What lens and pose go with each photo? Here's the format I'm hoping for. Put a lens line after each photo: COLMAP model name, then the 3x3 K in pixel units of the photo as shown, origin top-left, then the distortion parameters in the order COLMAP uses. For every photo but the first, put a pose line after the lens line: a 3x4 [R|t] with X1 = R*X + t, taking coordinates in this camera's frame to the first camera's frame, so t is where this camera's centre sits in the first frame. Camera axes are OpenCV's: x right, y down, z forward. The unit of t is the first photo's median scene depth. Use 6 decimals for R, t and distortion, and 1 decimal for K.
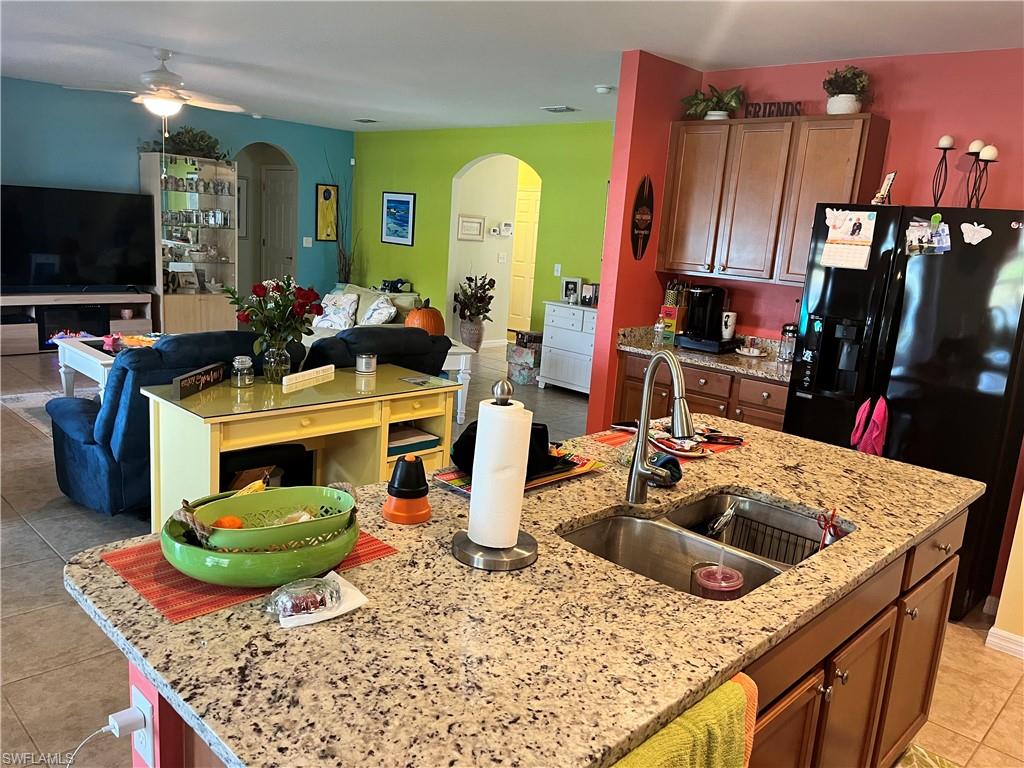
lens RADIAL K [[784.1, 0, 516.6], [0, 784.1, 379.3], [0, 0, 1]] dist [0.024480, -0.003304]
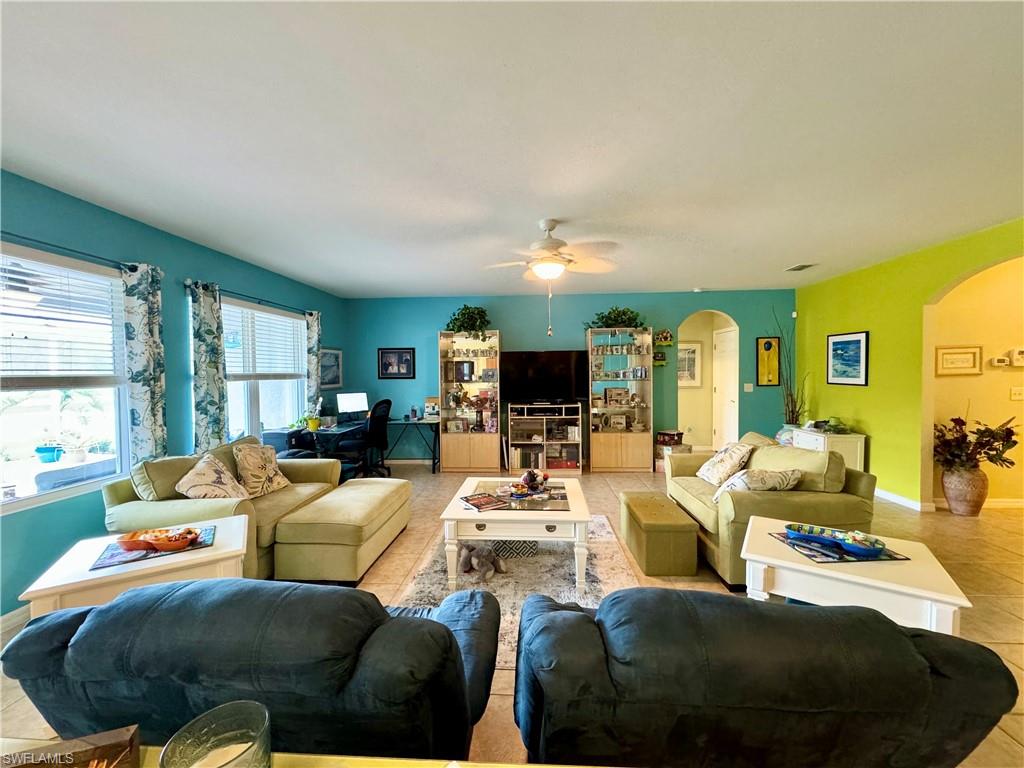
lens RADIAL K [[404.6, 0, 512.5], [0, 404.6, 388.3], [0, 0, 1]] dist [-0.002252, 0.000176]
pose [[0.644475, -0.049077, -0.763049, -0.035610], [-0.091486, 0.985820, -0.140674, -0.058568], [0.759133, 0.160470, 0.630846, 0.365885]]
